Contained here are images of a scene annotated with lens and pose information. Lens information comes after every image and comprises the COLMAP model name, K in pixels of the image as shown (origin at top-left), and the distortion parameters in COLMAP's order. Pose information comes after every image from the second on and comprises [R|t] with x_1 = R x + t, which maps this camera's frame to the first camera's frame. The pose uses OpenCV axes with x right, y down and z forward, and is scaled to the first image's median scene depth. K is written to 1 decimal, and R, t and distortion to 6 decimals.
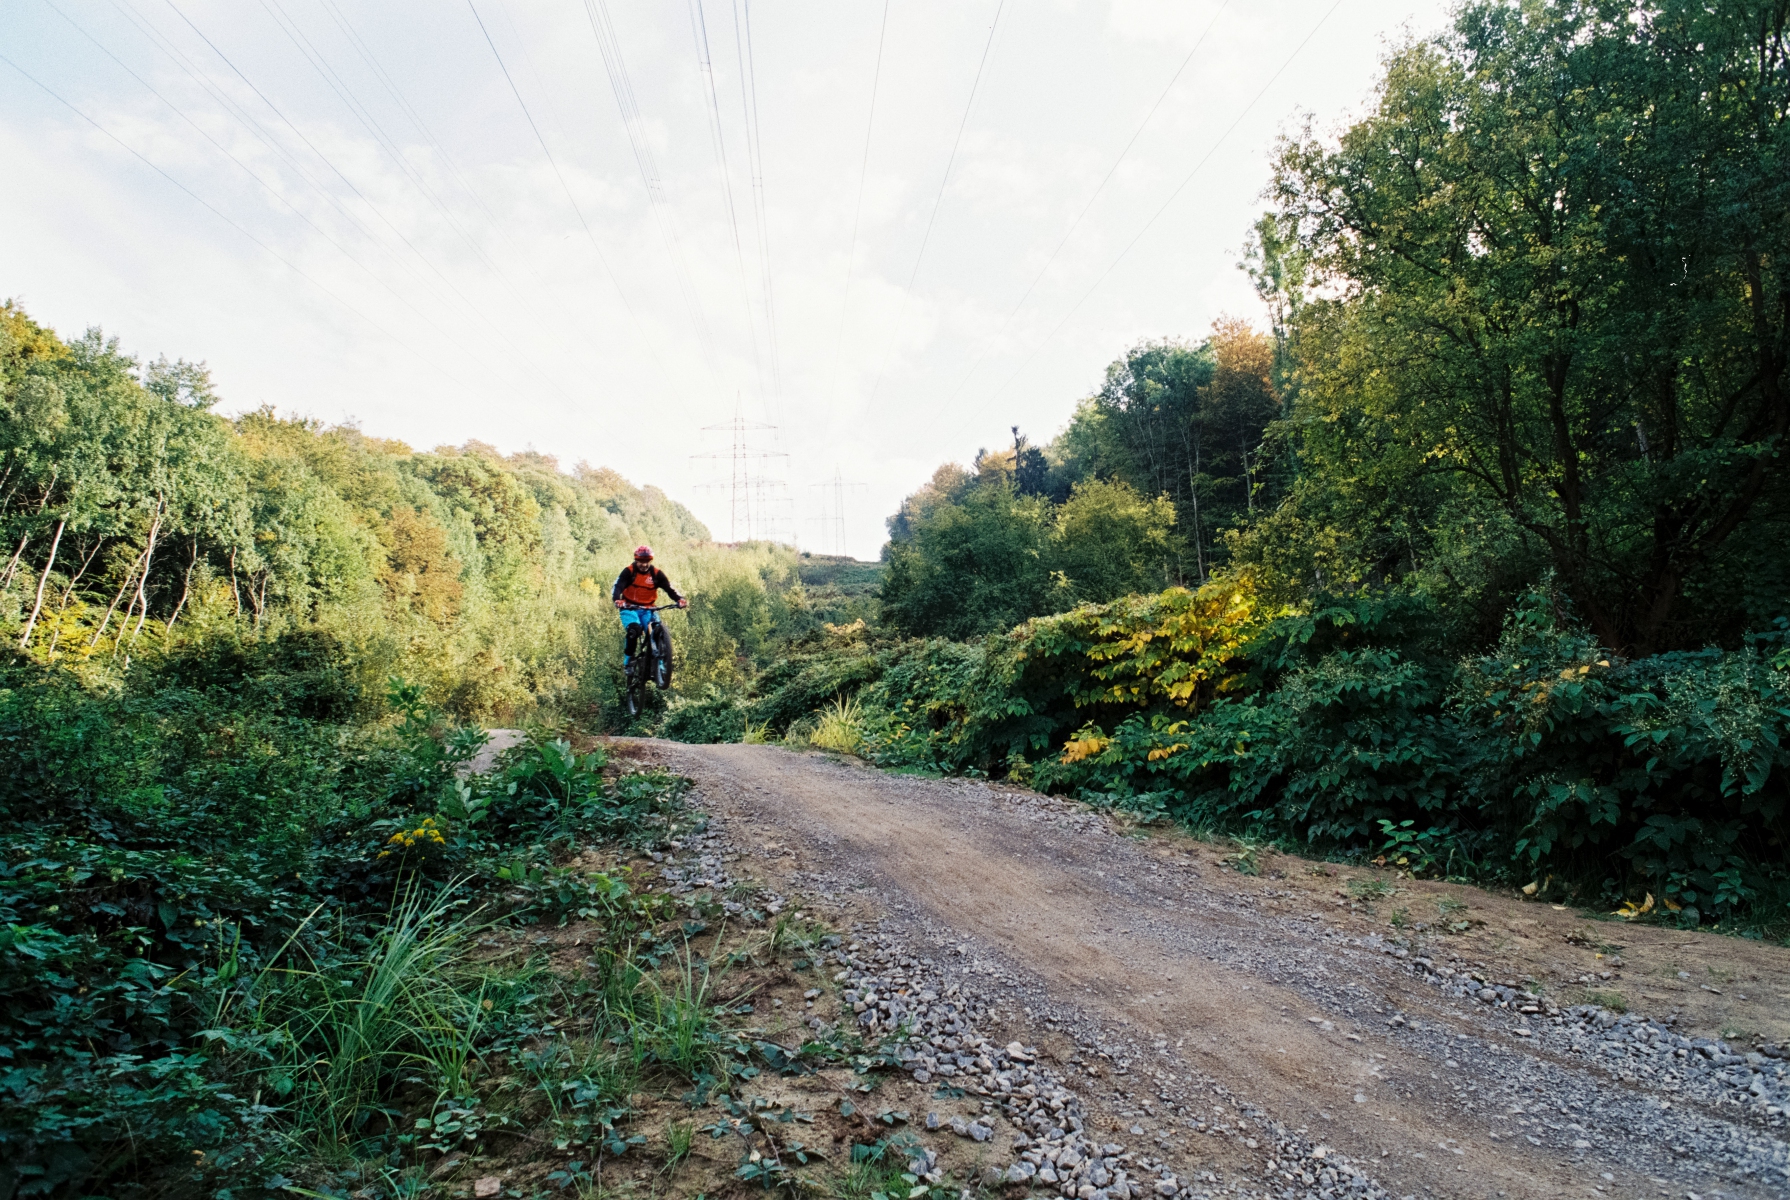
lens RADIAL K [[1070.7, 0, 895.0], [0, 1070.7, 600.0], [0, 0, 1]] dist [-0.096634, 0.065351]
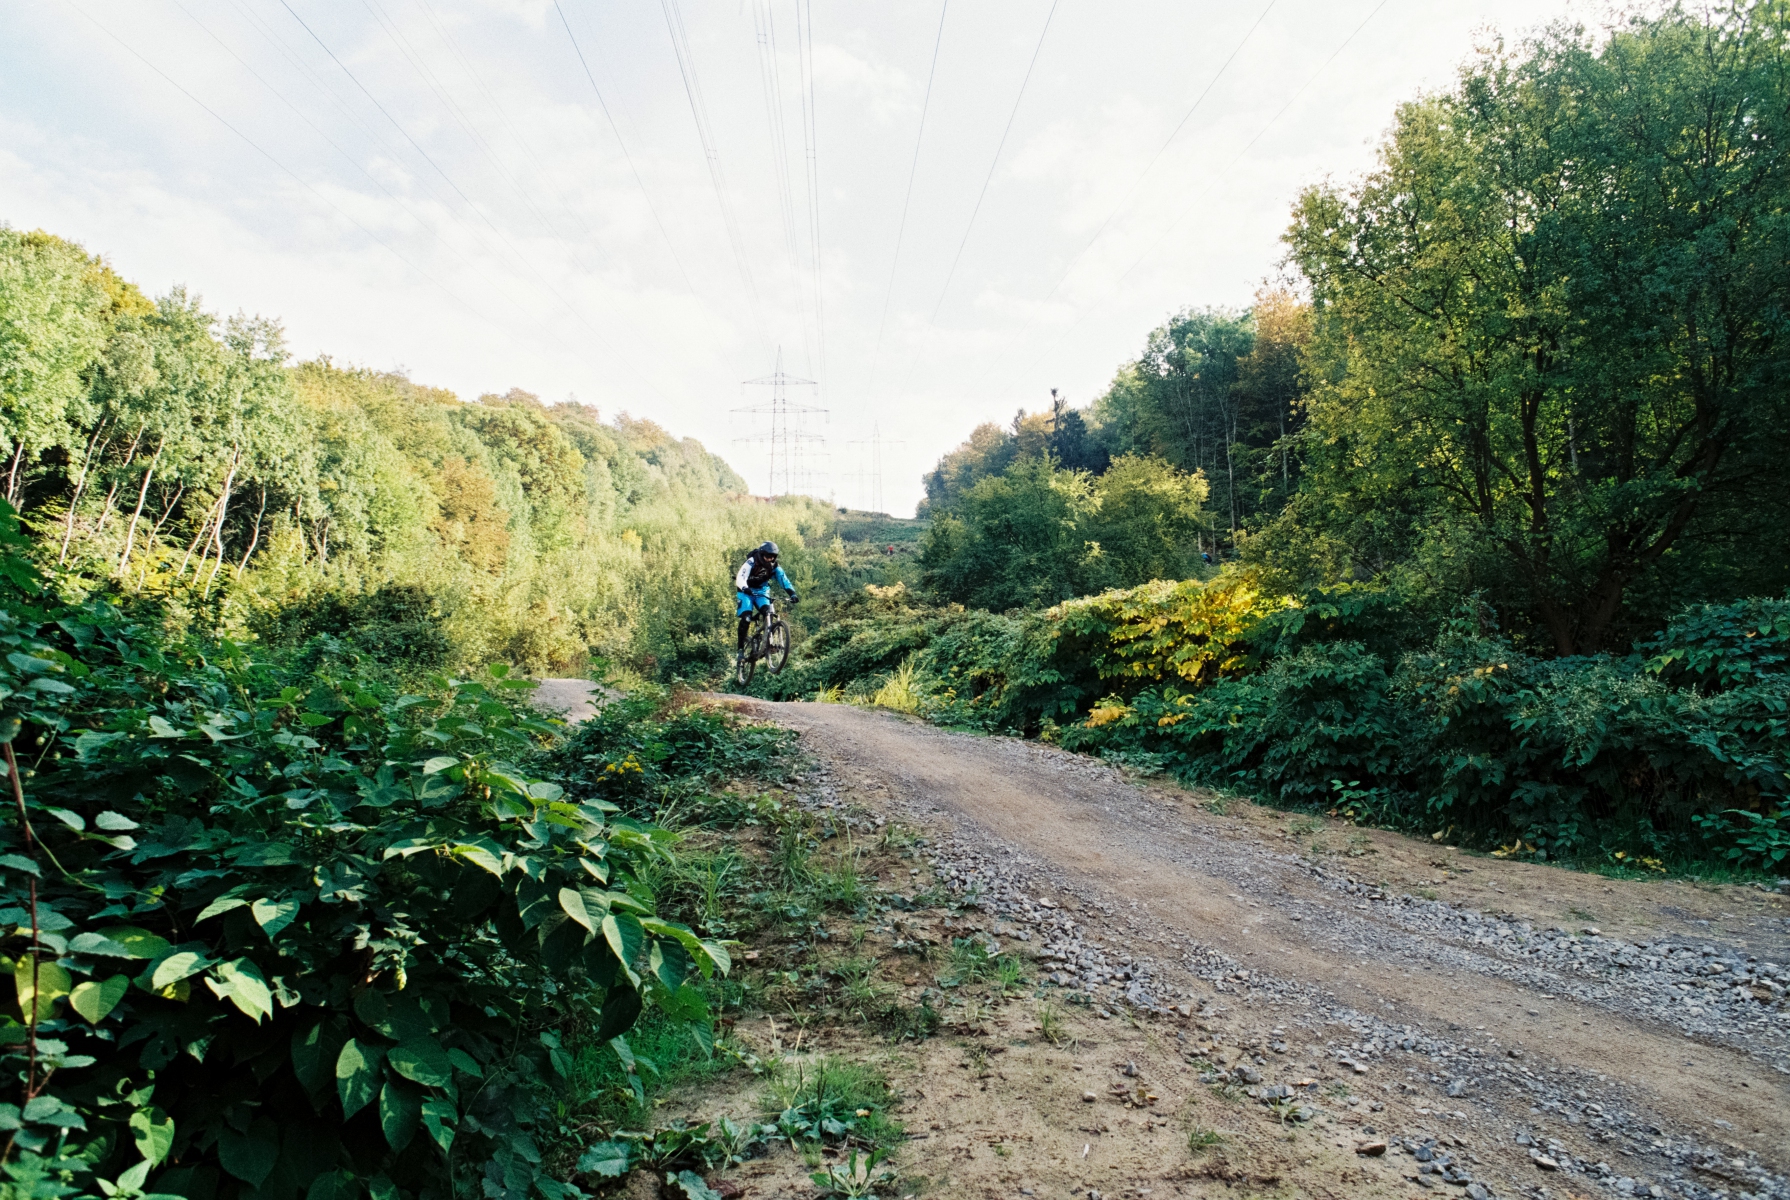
lens RADIAL K [[1070.7, 0, 895.0], [0, 1070.7, 600.0], [0, 0, 1]] dist [-0.096634, 0.065351]
pose [[0.999148, 0.028043, -0.030274, -0.022366], [-0.026777, 0.998782, 0.041451, -0.029438], [0.031400, -0.040605, 0.998682, -0.175308]]
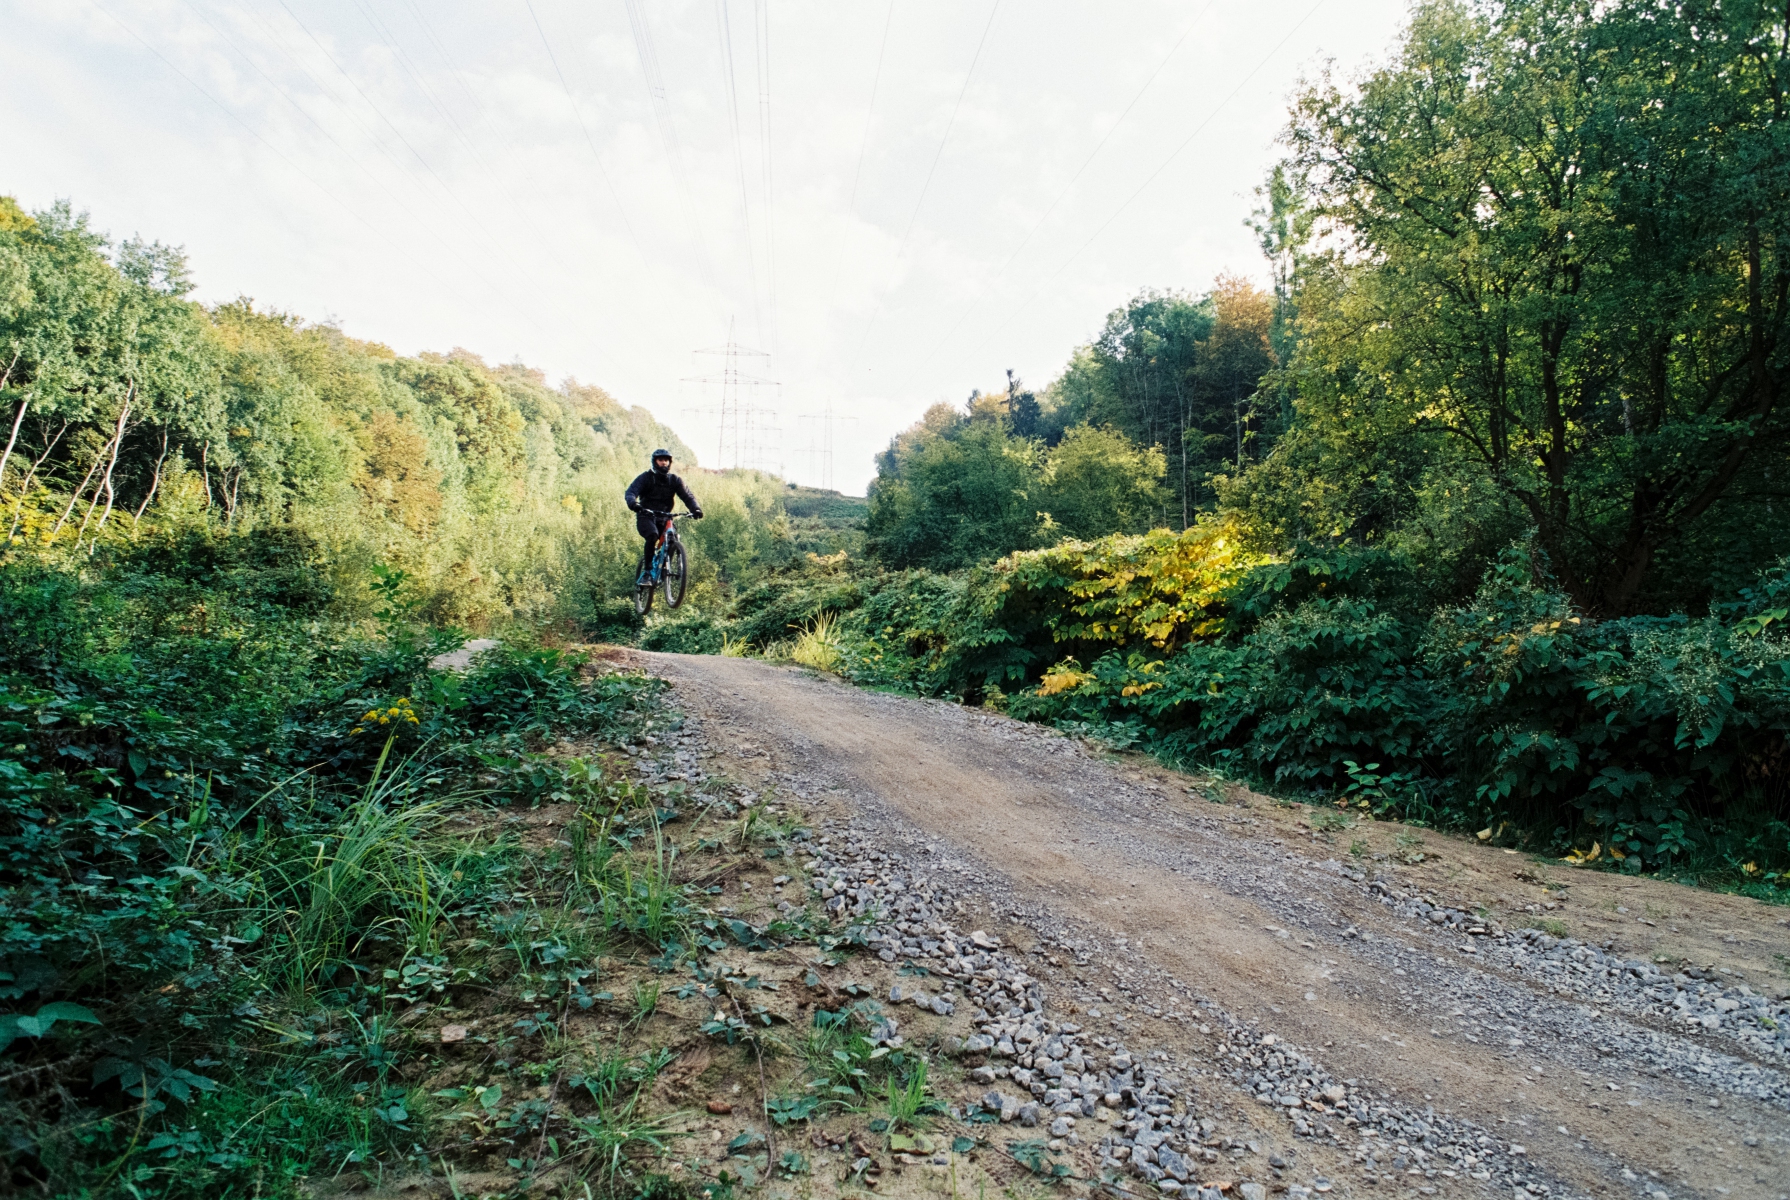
lens RADIAL K [[1071.6, 0, 909.4], [0, 1071.6, 597.6], [0, 0, 1]] dist [-0.092286, 0.062079]
pose [[0.997711, 0.059578, 0.031996, -0.001568], [-0.061253, 0.996650, 0.054192, 0.012786], [-0.028660, -0.056028, 0.998018, -0.001177]]
